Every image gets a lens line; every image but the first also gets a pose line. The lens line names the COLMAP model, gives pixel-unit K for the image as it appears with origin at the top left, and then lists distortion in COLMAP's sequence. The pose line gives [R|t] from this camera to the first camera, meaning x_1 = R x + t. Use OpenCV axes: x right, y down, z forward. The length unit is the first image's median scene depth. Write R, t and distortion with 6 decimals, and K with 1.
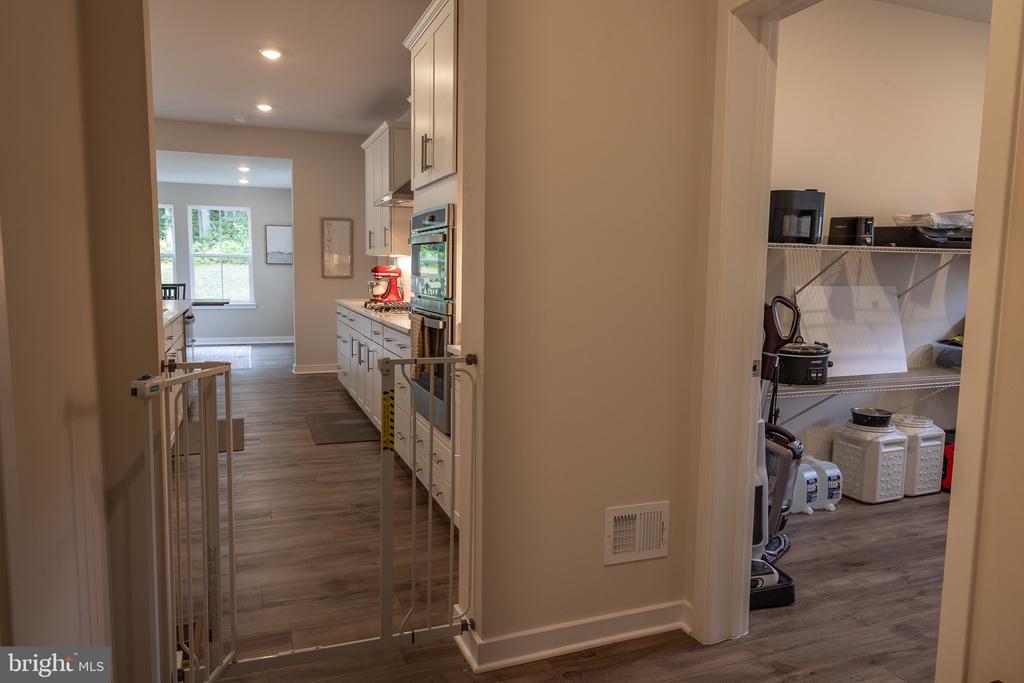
lens RADIAL K [[688.9, 0, 512.0], [0, 688.9, 341.5], [0, 0, 1]] dist [-0.000206, 0.004858]
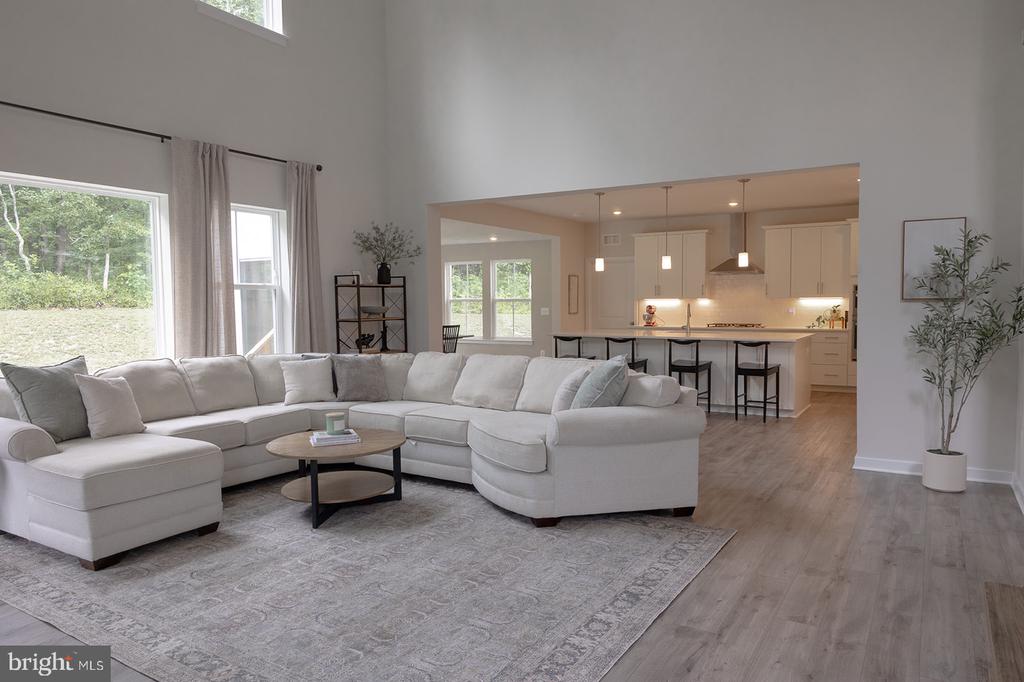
lens RADIAL K [[688.9, 0, 512.0], [0, 688.9, 341.0], [0, 0, 1]] dist [-0.000206, 0.004858]
pose [[0.796631, -0.056255, 0.601843, -1.277541], [0.083620, 0.996343, -0.017554, -0.016355], [-0.598655, 0.064310, 0.798421, -0.133272]]
